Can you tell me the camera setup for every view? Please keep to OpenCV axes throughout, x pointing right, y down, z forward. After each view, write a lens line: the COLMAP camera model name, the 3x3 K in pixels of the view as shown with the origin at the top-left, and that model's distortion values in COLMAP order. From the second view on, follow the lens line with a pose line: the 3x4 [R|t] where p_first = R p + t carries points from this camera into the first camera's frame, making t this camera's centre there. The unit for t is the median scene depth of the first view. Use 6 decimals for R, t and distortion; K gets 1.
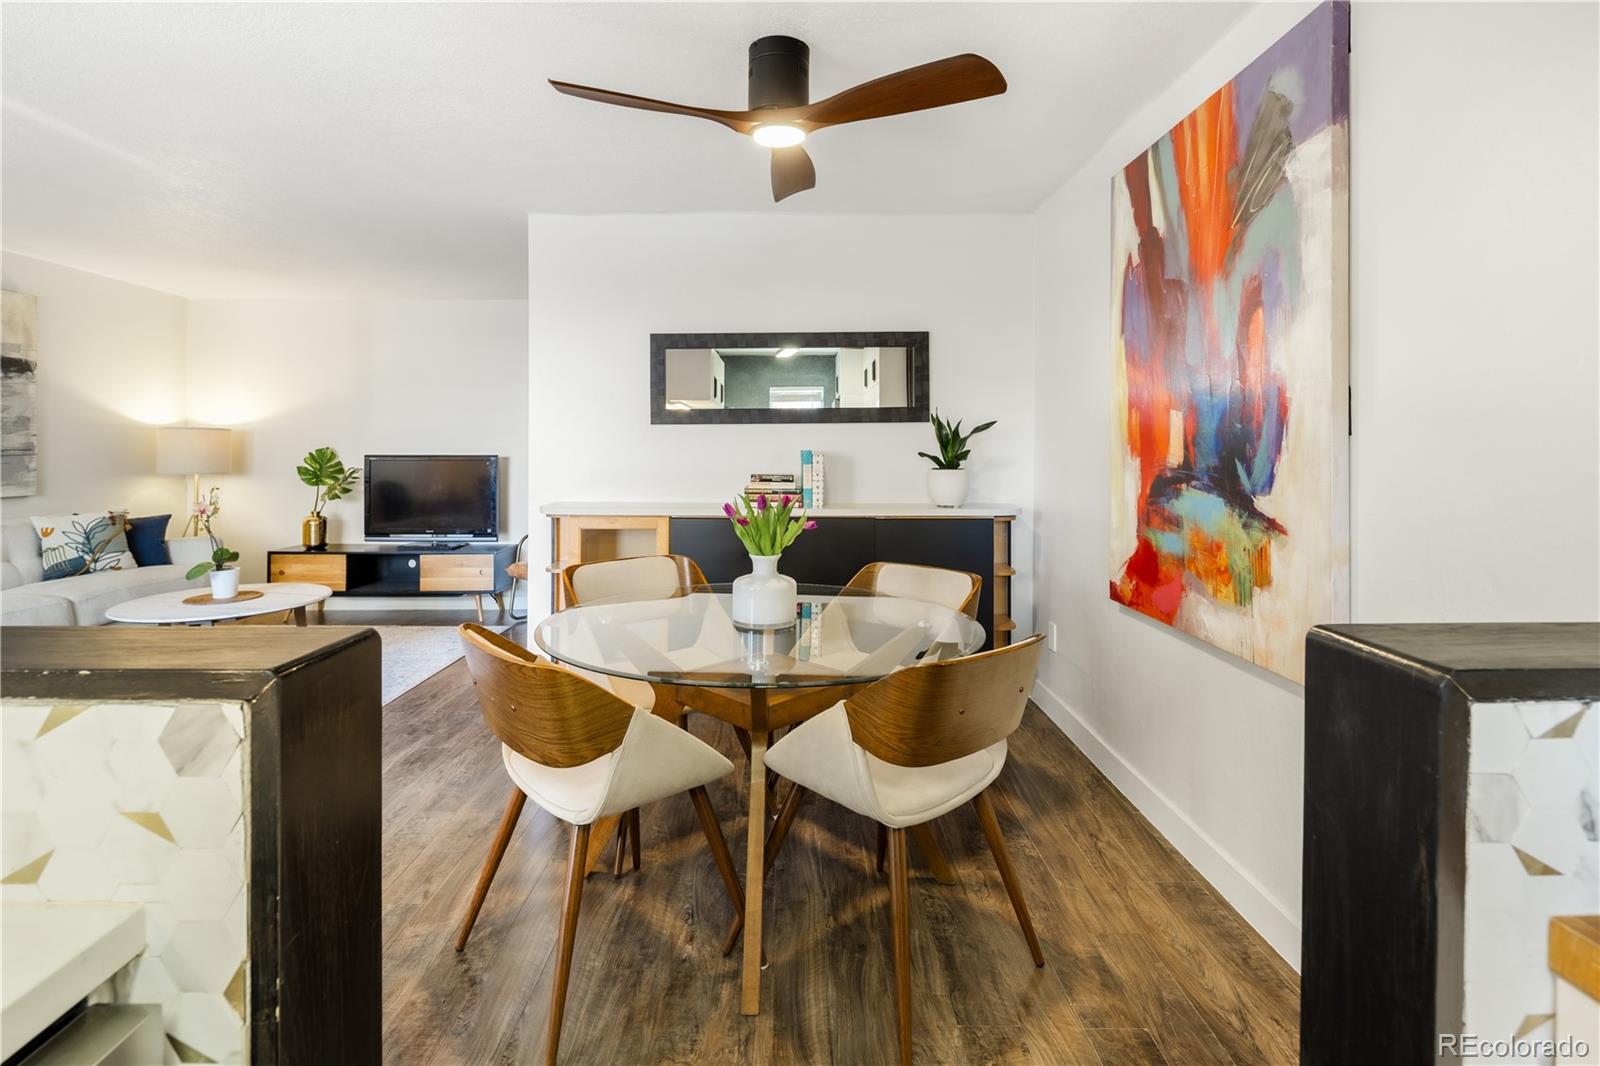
lens RADIAL K [[784.4, 0, 799.8], [0, 784.4, 451.9], [0, 0, 1]] dist [0.002720, -0.004254]
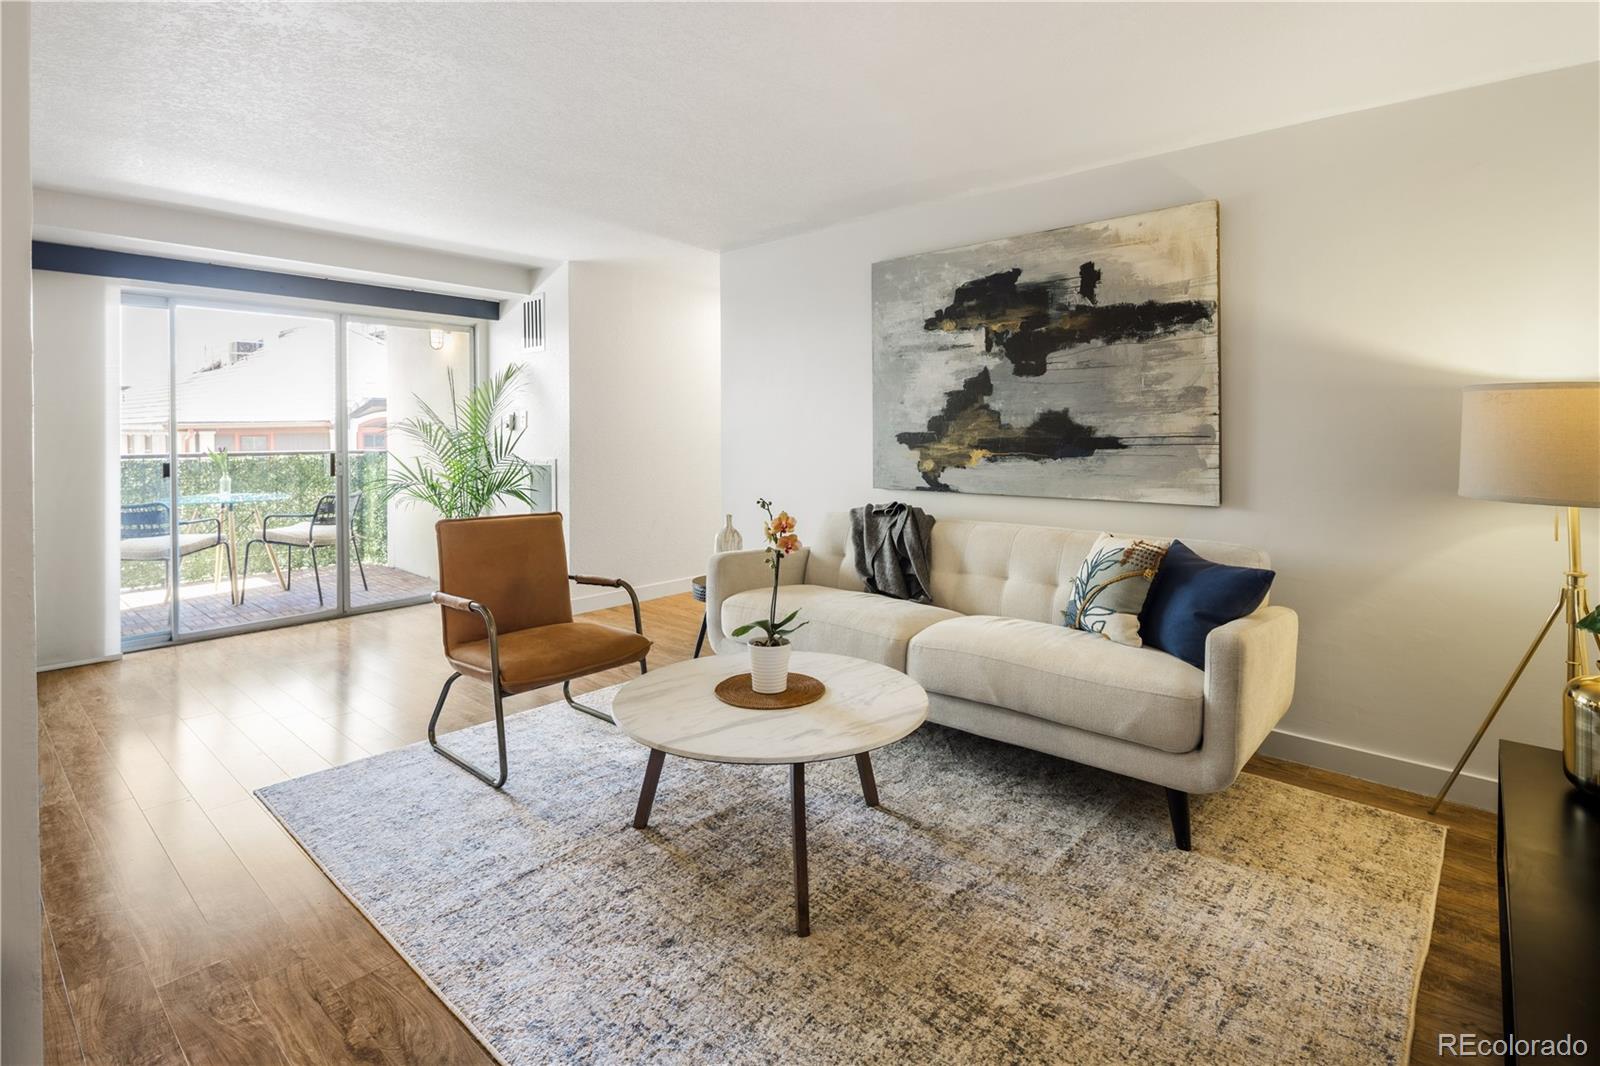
lens RADIAL K [[775.5, 0, 790.9], [0, 775.5, 433.5], [0, 0, 1]] dist [0.003493, -0.004516]
pose [[-0.673529, 0.002903, -0.739155, -0.280047], [-0.002622, 0.999977, 0.006317, -0.008881], [0.739156, 0.006193, -0.673505, 1.246674]]
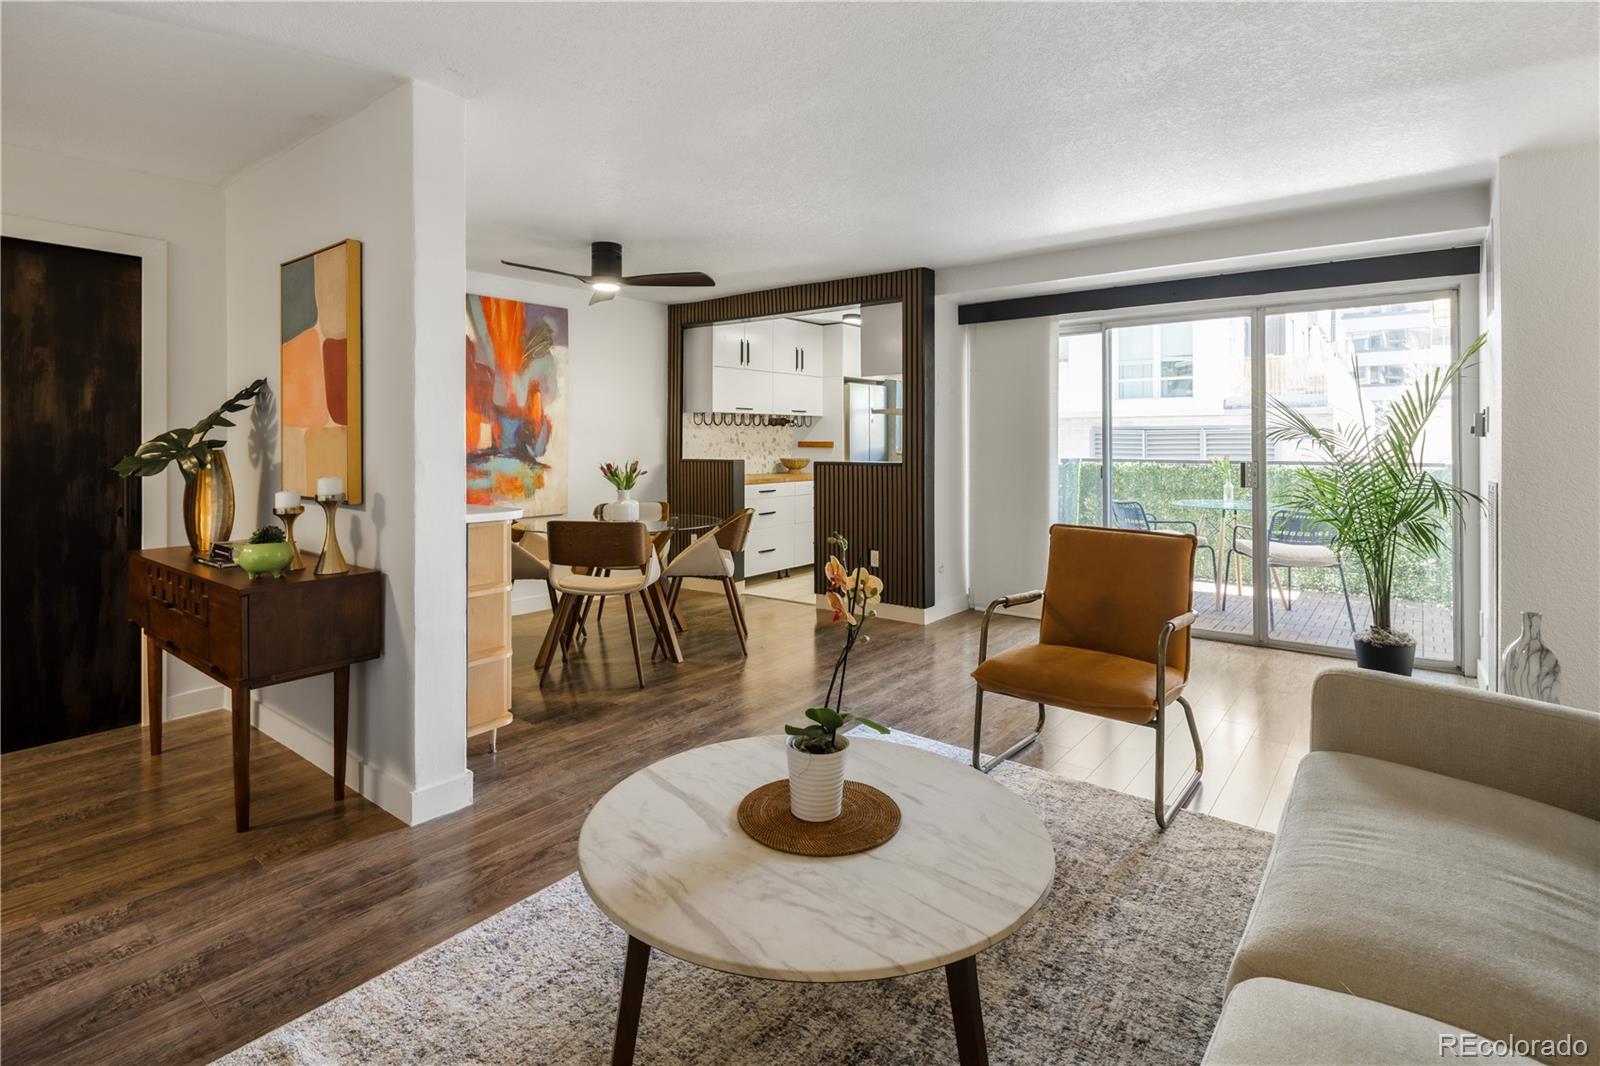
lens RADIAL K [[785.1, 0, 794.1], [0, 785.1, 438.4], [0, 0, 1]] dist [0.031404, -0.000294]
pose [[-0.777809, 0.000519, 0.628500, -0.872387], [0.001280, 0.999999, 0.000759, -0.005835], [-0.628499, 0.001395, -0.777809, 1.179656]]
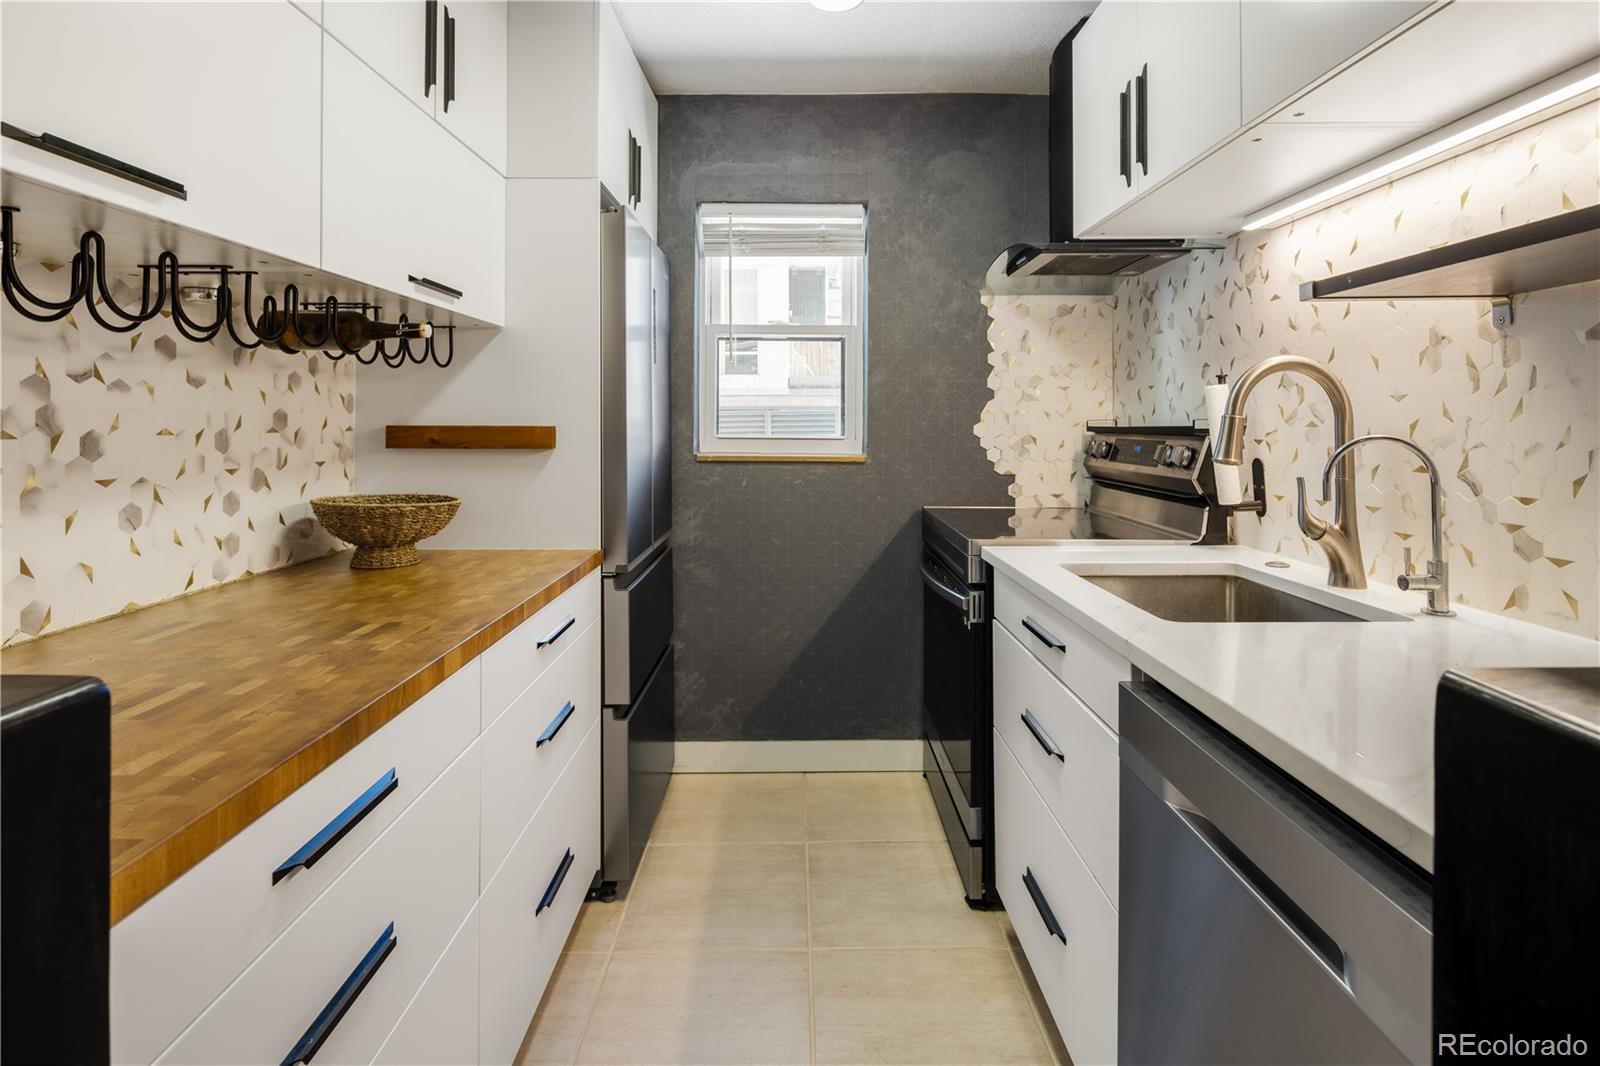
lens RADIAL K [[781.7, 0, 802.2], [0, 781.7, 416.2], [0, 0, 1]] dist [0.001833, -0.005242]
pose [[-0.999975, 0.001601, 0.006910, 0.003369], [0.001569, 0.999988, -0.004568, -0.000580], [-0.006918, -0.004557, -0.999966, 0.227740]]
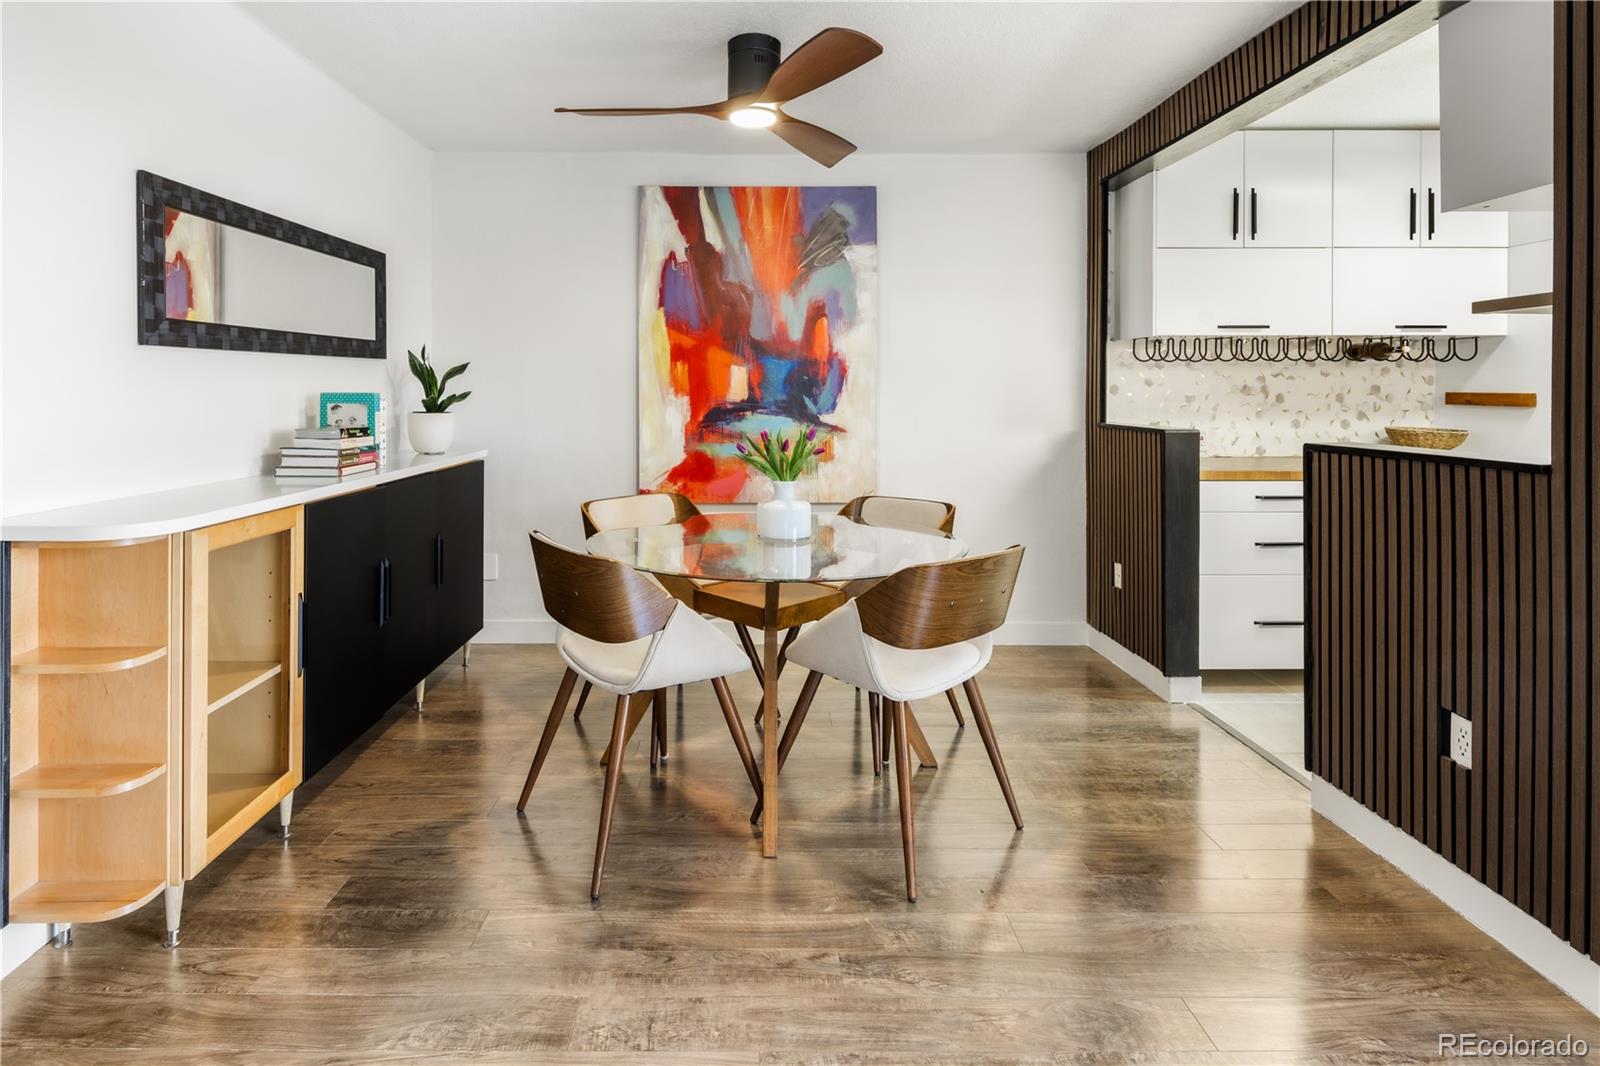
lens RADIAL K [[813.0, 0, 751.5], [0, 813.0, 390.1], [0, 0, 1]] dist [0.002737, -0.000529]
pose [[0.010884, -0.003150, 0.999936, -0.627687], [0.002903, 0.999991, 0.003118, -0.004872], [-0.999937, 0.002868, 0.010893, 0.511947]]
